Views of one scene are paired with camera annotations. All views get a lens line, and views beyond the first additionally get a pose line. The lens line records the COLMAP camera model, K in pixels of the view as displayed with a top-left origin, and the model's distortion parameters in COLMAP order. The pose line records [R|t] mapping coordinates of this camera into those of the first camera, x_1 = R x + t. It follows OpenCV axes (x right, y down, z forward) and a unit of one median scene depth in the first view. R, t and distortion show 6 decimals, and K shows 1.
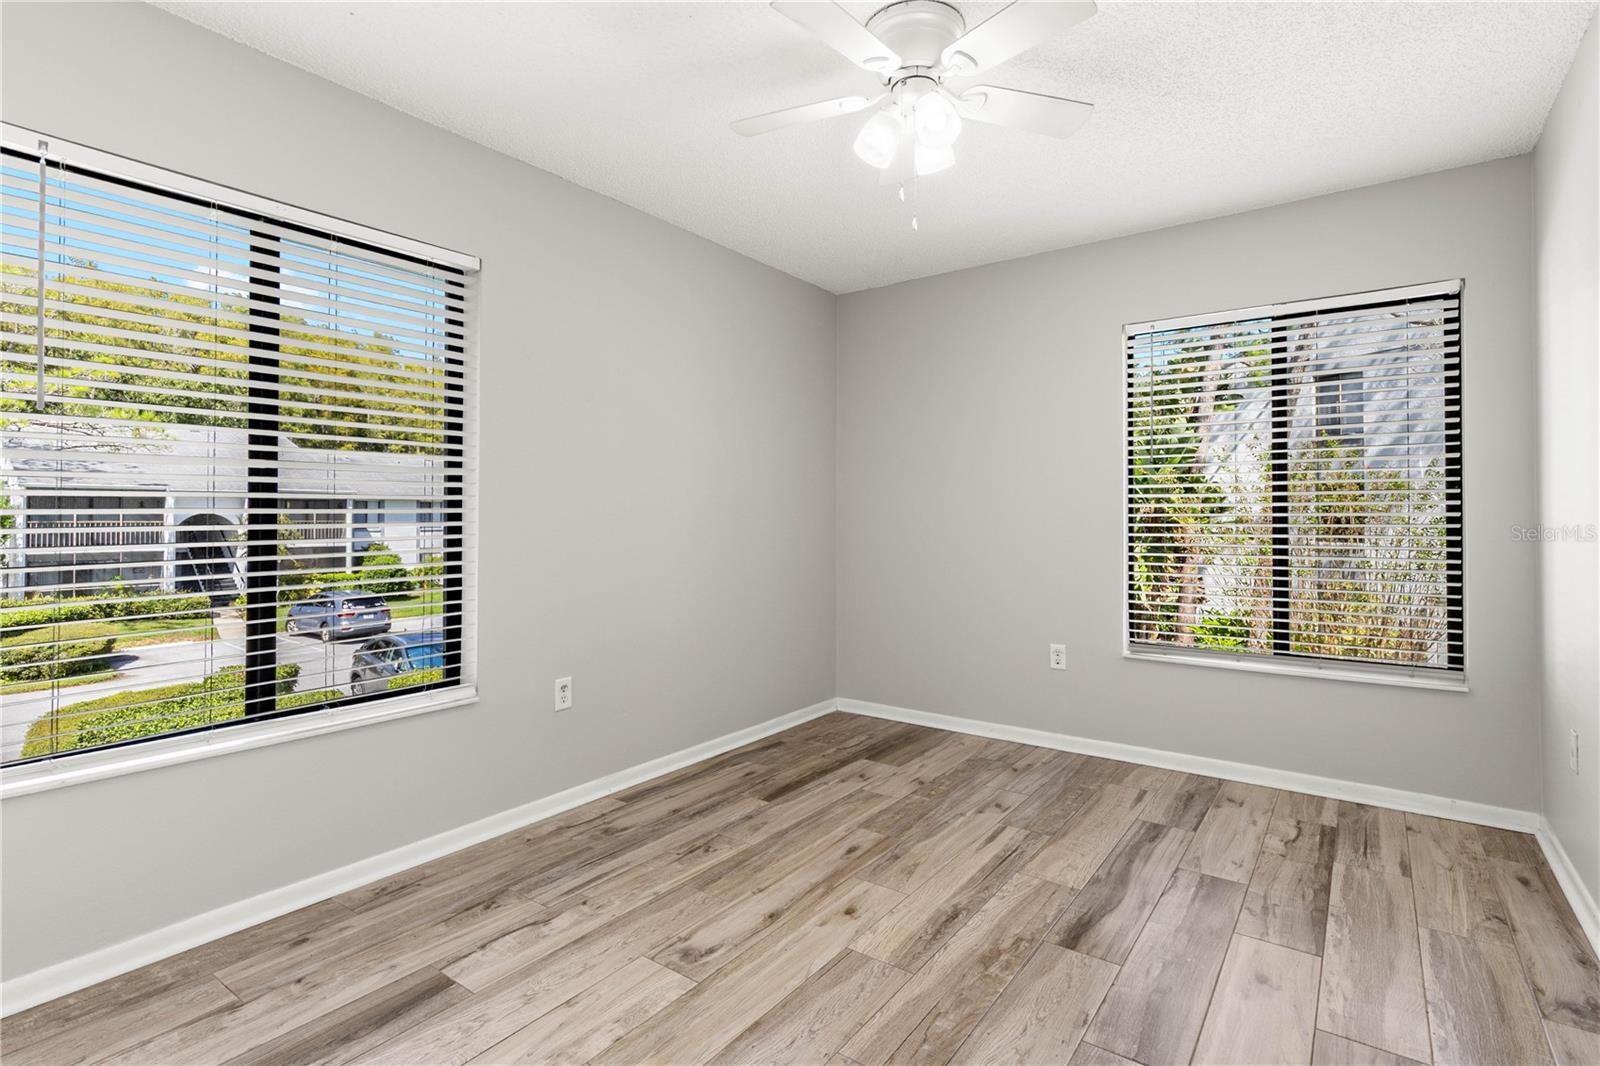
lens RADIAL K [[726.7, 0, 799.6], [0, 726.7, 530.5], [0, 0, 1]] dist [0.004724, 0.000087]
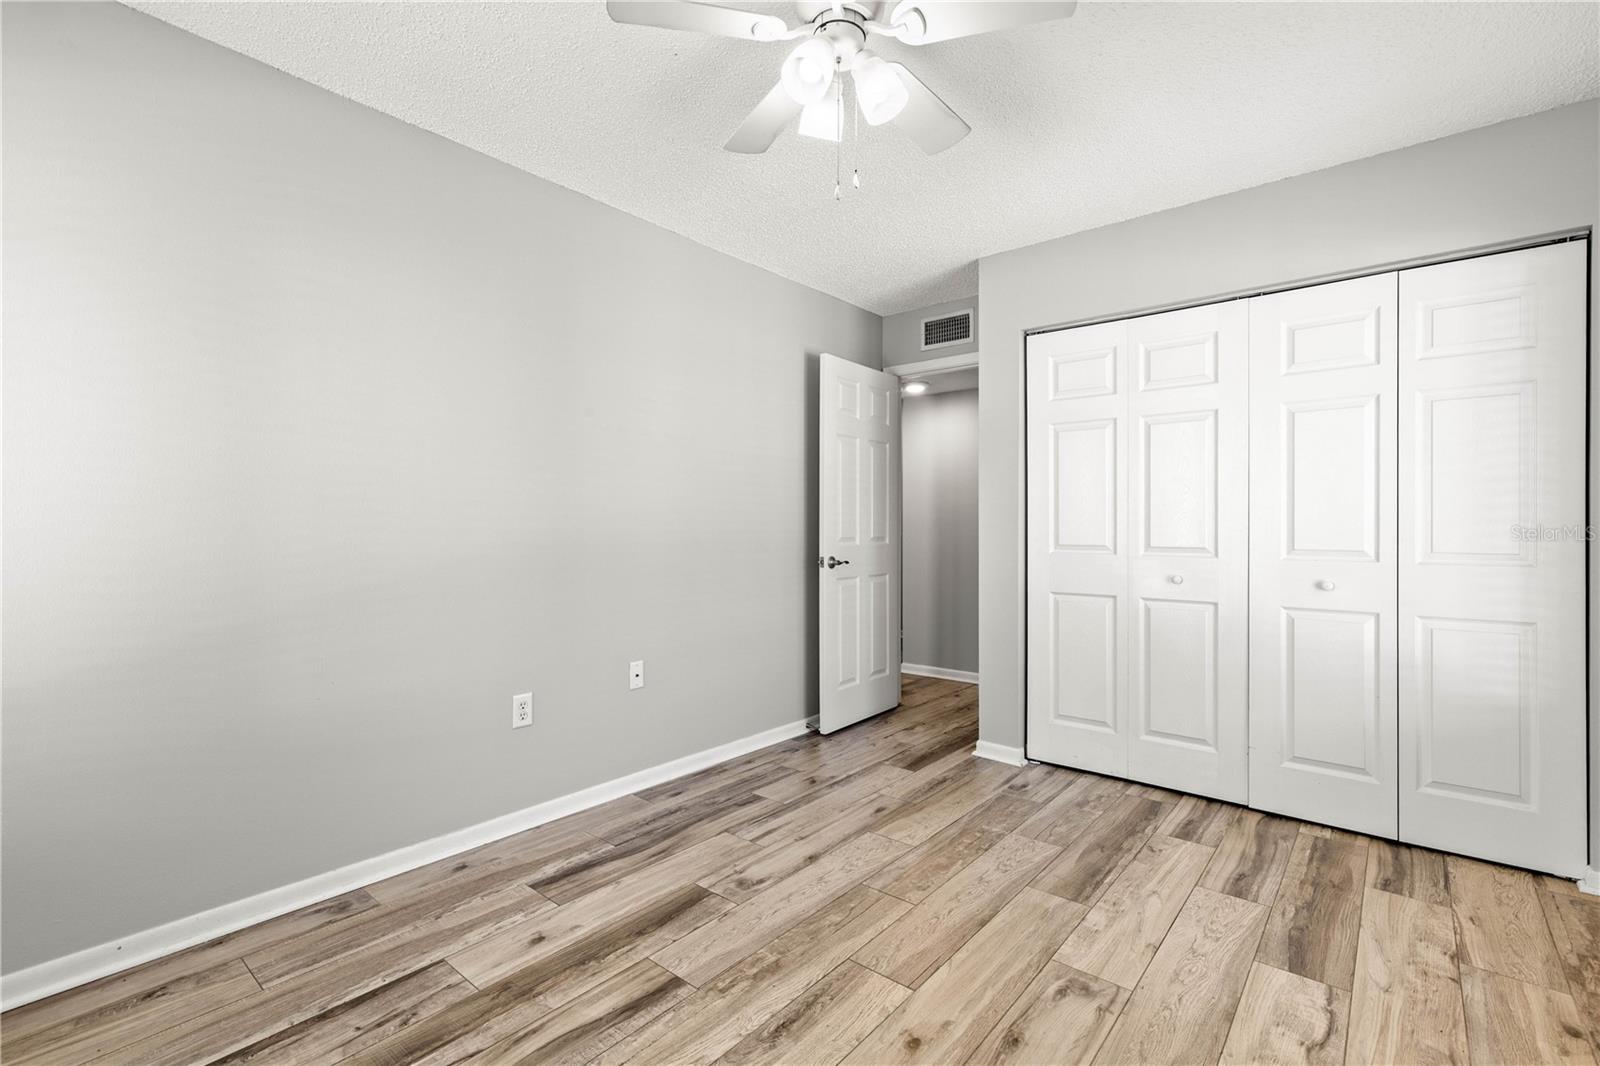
lens RADIAL K [[714.1, 0, 808.3], [0, 714.1, 526.6], [0, 0, 1]] dist [0.005182, -0.000285]
pose [[-0.999003, 0.000322, 0.044636, 0.161756], [0.001059, 0.999863, 0.016489, -0.031836], [-0.044624, 0.016520, -0.998867, 1.939045]]
